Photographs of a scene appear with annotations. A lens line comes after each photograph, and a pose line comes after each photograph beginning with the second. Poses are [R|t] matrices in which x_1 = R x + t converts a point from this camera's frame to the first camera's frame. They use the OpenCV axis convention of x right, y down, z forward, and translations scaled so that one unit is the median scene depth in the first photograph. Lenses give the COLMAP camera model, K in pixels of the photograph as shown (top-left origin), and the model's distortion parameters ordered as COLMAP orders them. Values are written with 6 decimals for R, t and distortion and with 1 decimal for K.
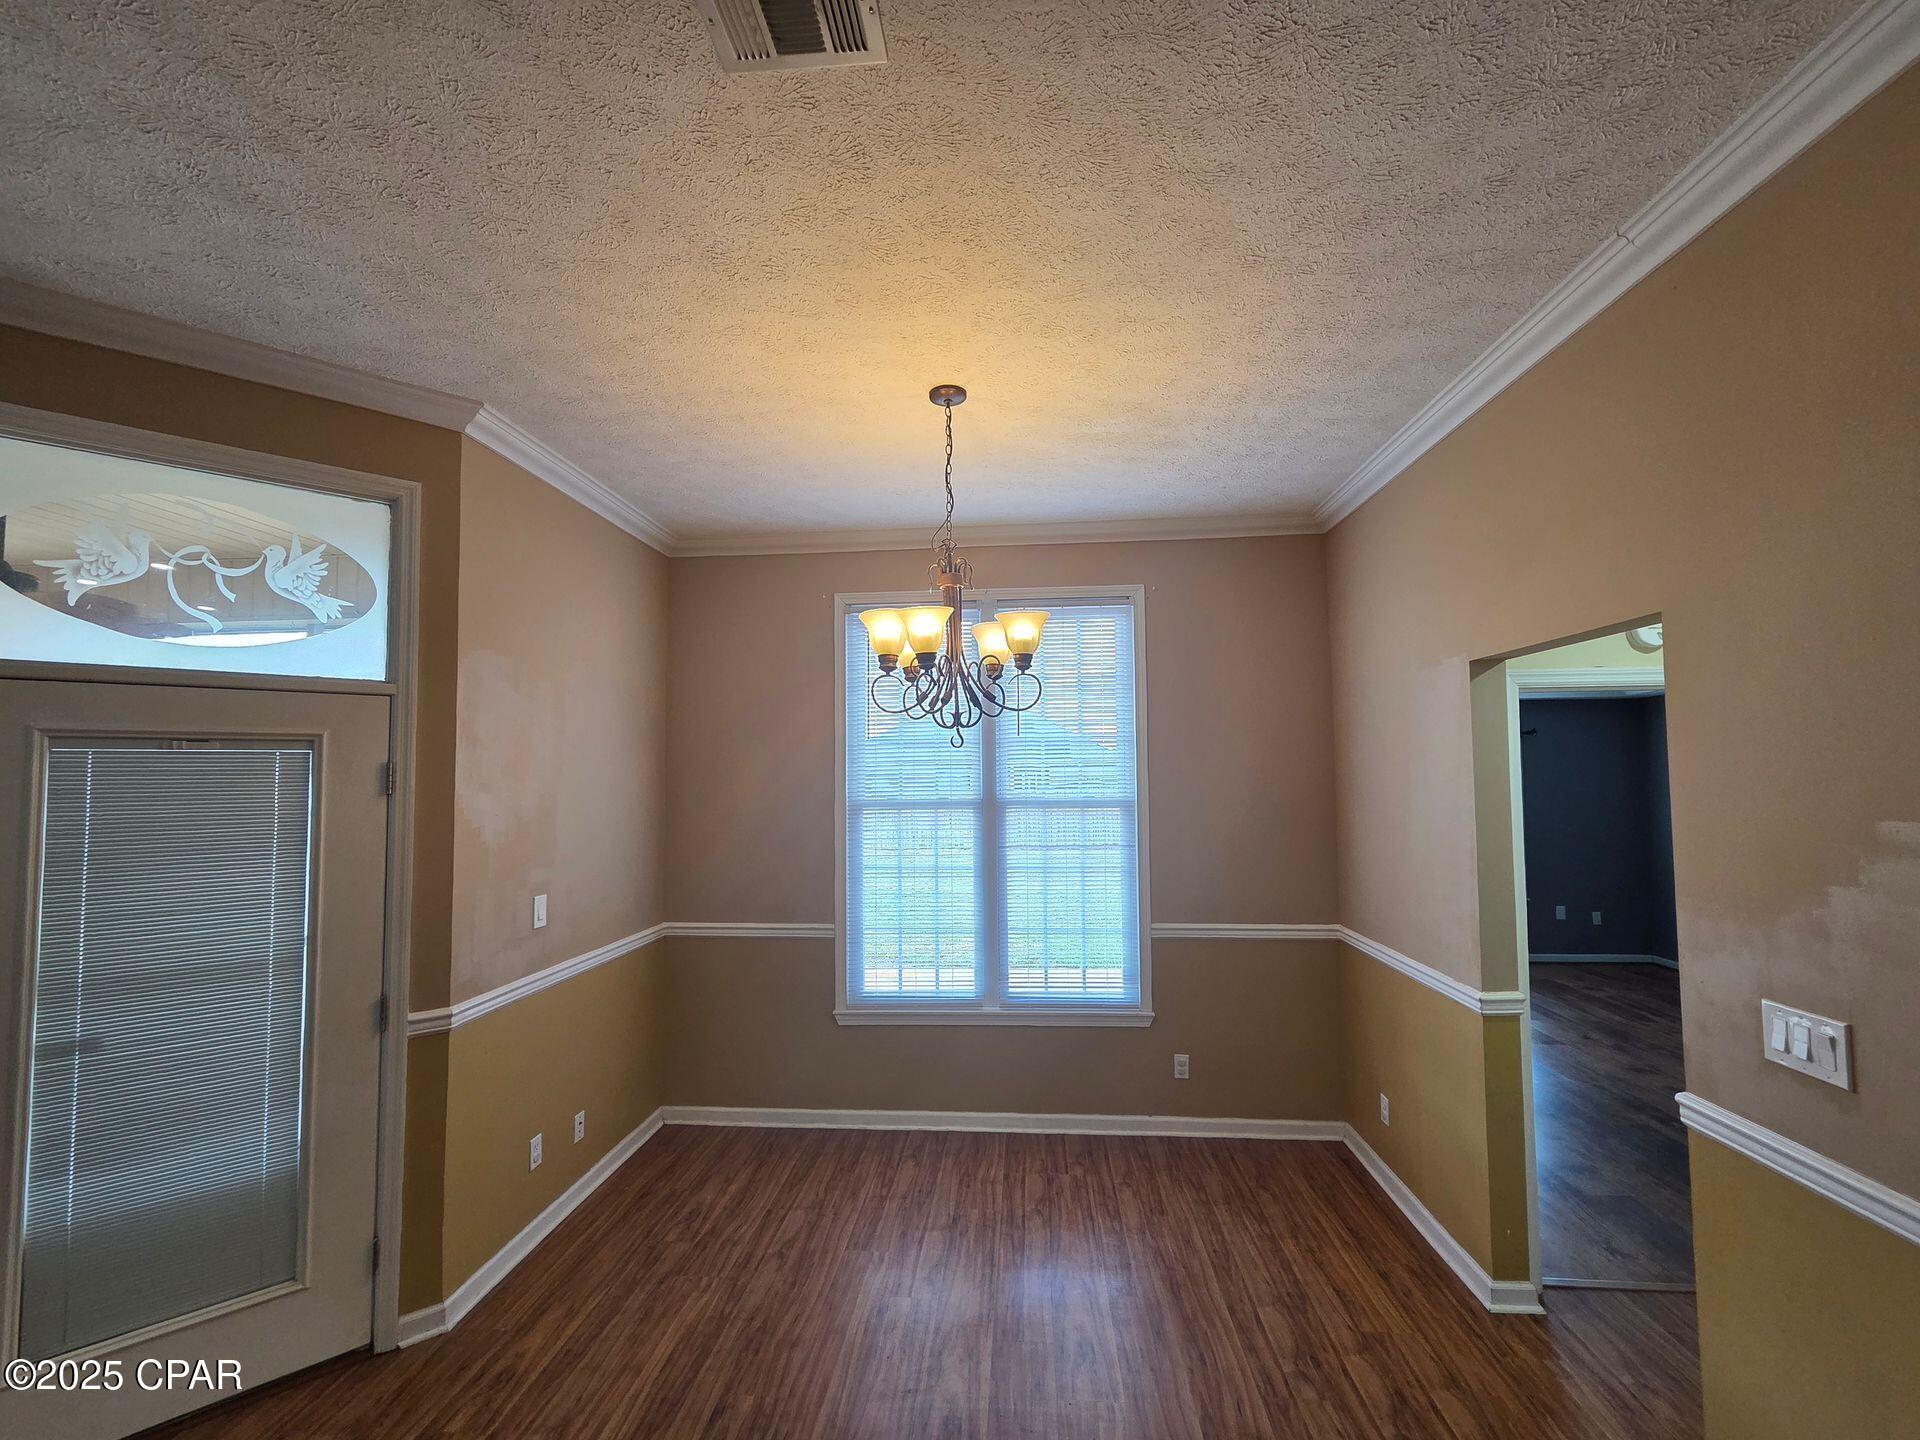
lens RADIAL K [[788.9, 0, 962.3], [0, 788.9, 734.5], [0, 0, 1]] dist [0.002839, 0.001542]
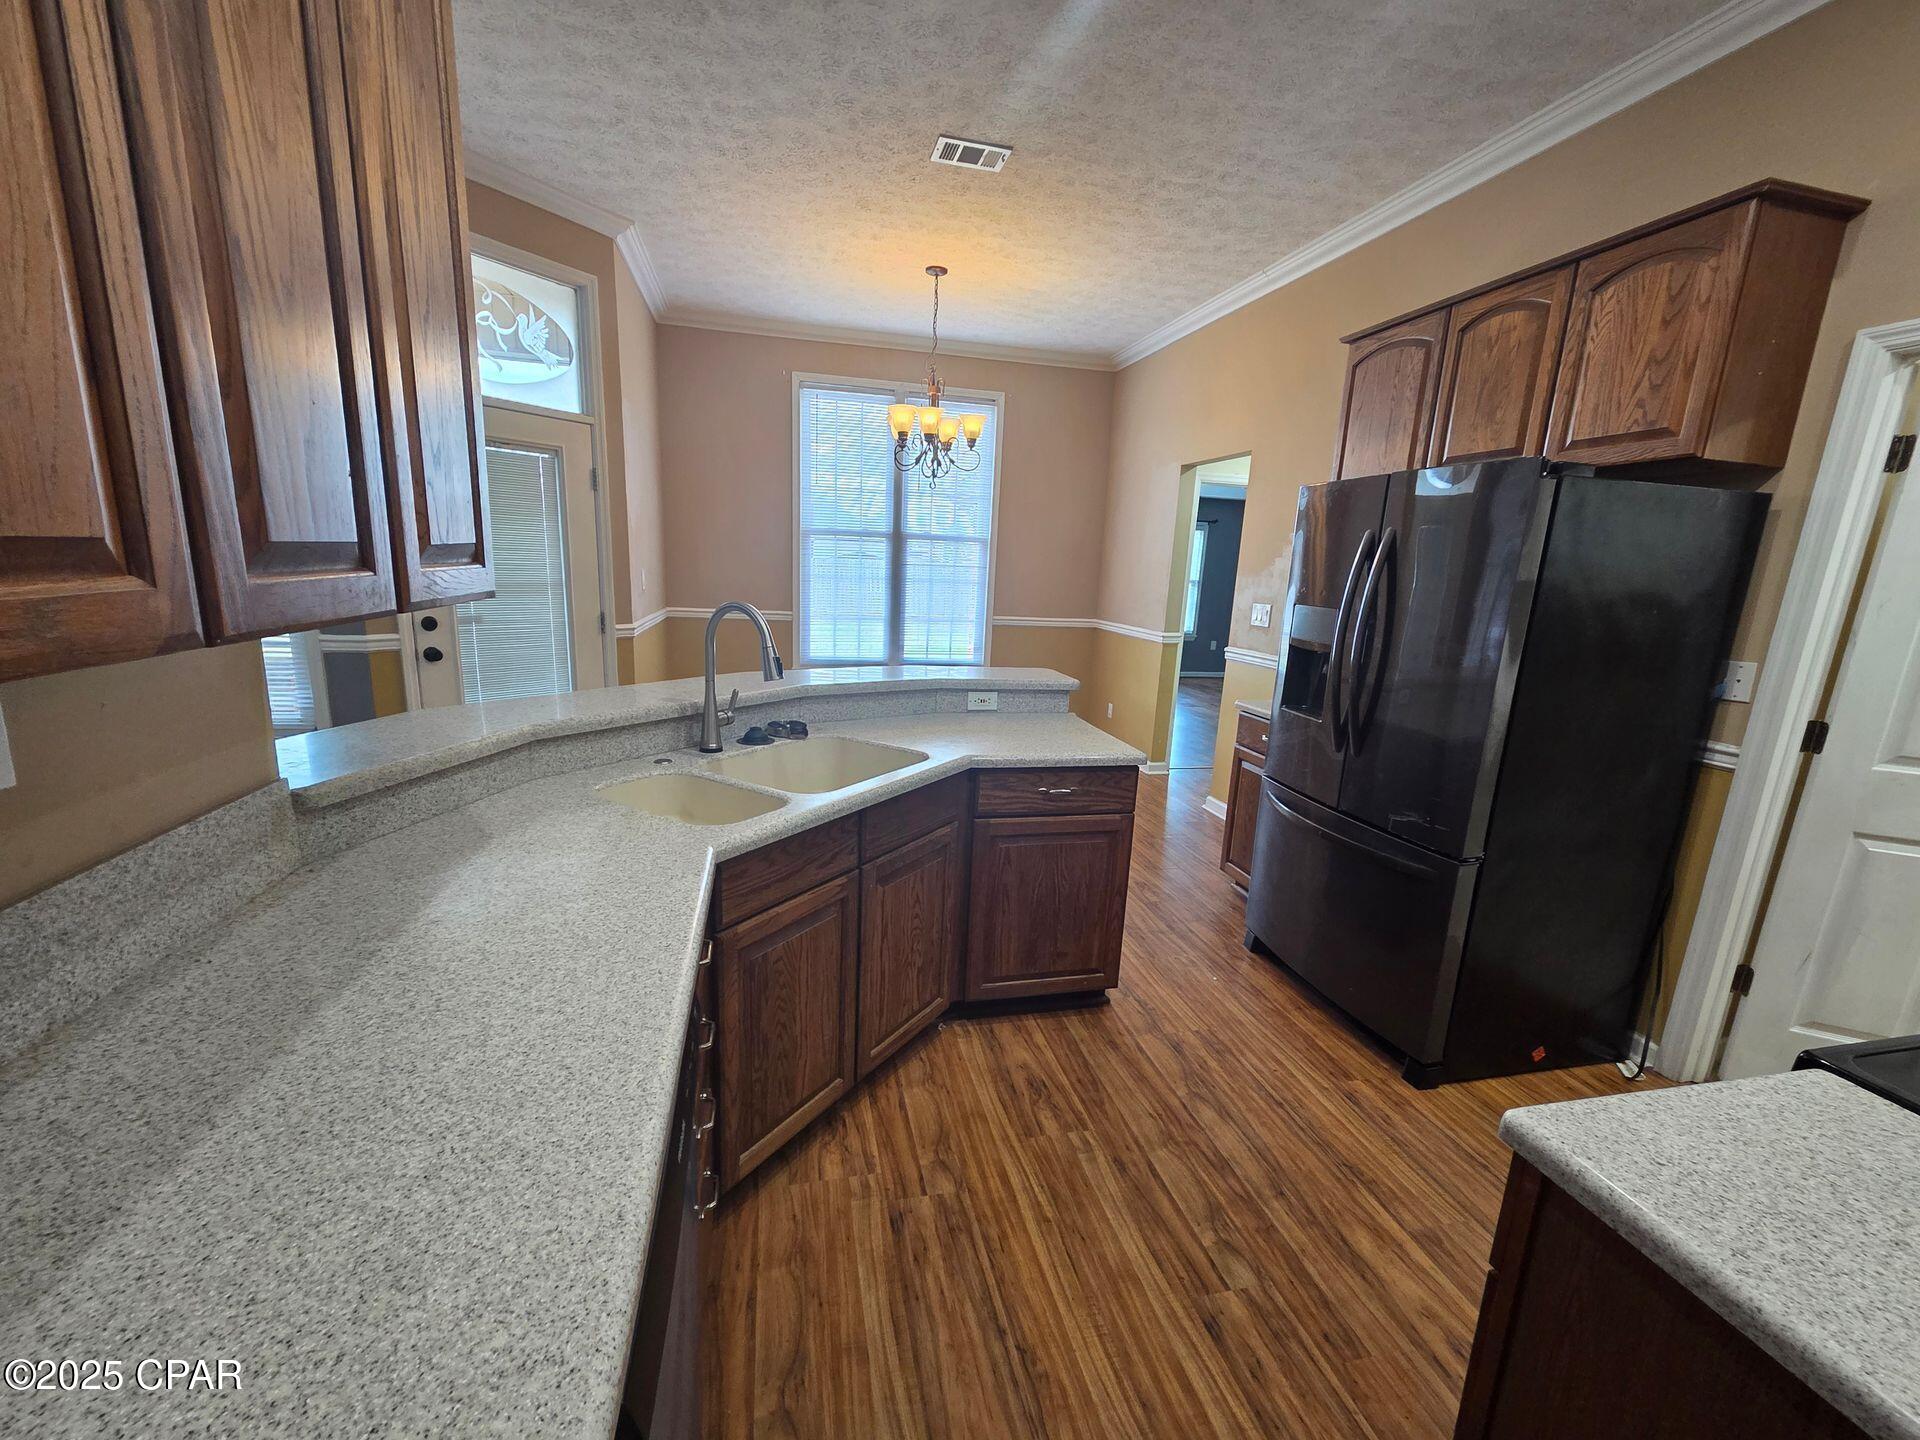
lens RADIAL K [[788.9, 0, 964.4], [0, 788.9, 730.8], [0, 0, 1]] dist [0.002839, 0.001542]
pose [[0.949763, -0.013465, 0.312681, -0.502601], [-0.070643, 0.964067, 0.256093, 0.082084], [-0.304894, -0.265317, 0.914684, -0.823001]]
